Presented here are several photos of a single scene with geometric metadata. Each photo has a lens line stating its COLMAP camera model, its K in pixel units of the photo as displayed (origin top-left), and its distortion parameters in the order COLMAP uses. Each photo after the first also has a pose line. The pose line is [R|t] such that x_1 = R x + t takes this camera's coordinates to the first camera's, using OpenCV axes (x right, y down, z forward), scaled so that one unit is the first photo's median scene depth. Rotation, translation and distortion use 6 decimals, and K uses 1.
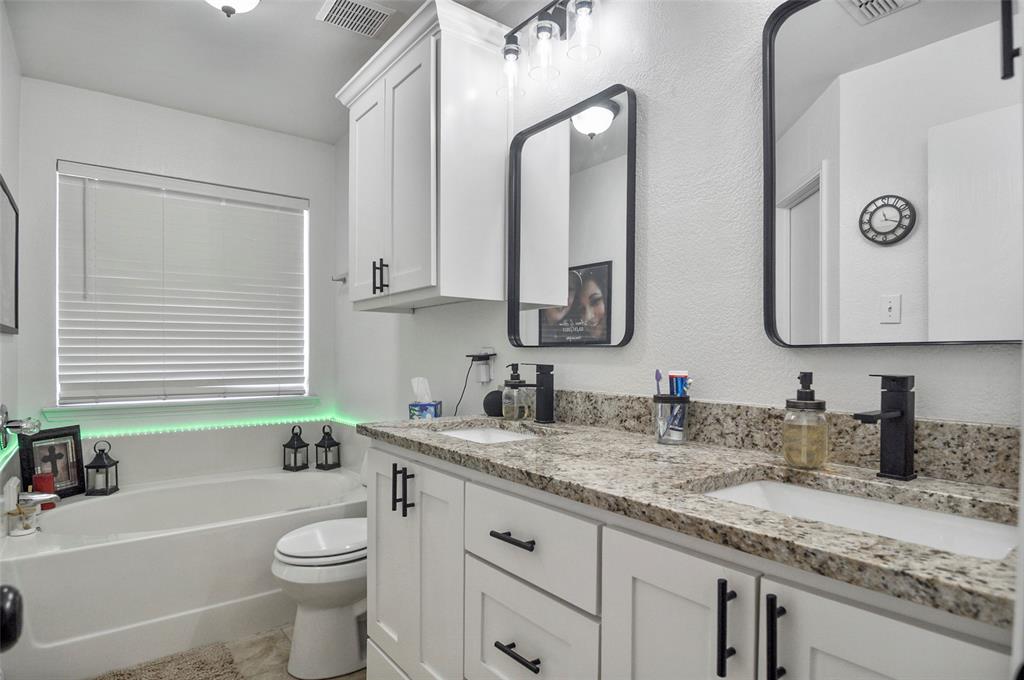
lens RADIAL K [[552.0, 0, 510.0], [0, 552.0, 344.2], [0, 0, 1]] dist [-0.007274, -0.000722]
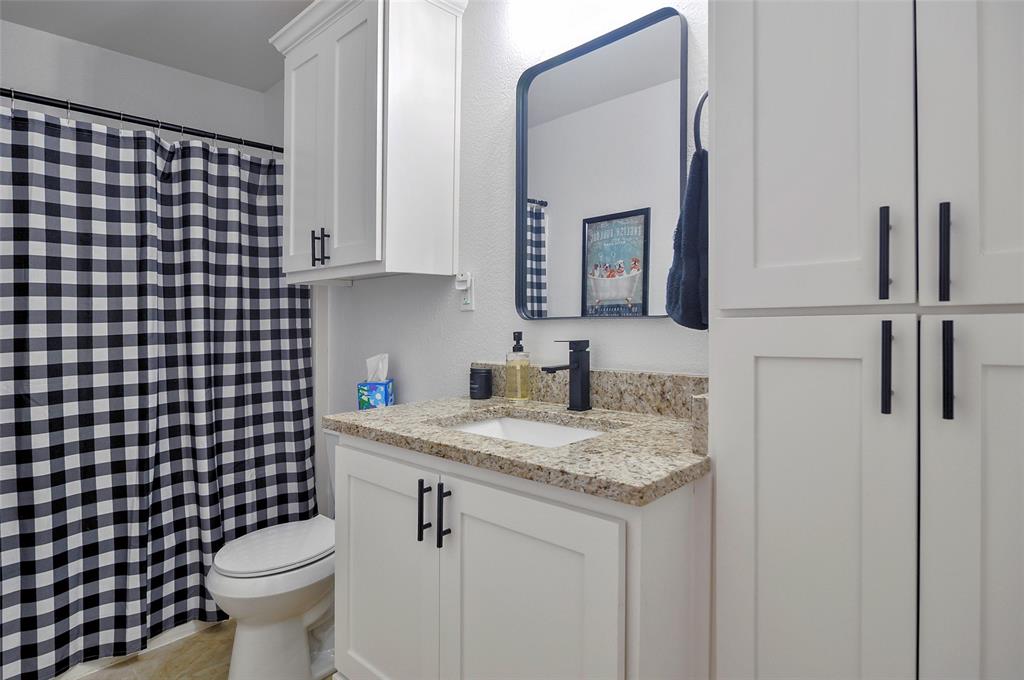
lens RADIAL K [[552.0, 0, 534.0], [0, 552.0, 322.1], [0, 0, 1]] dist [-0.007274, -0.000722]
pose [[0.986439, -0.009997, 0.163826, -0.120611], [0.010024, 0.999950, 0.000663, 0.006228], [-0.163824, 0.000988, 0.986489, 0.163155]]
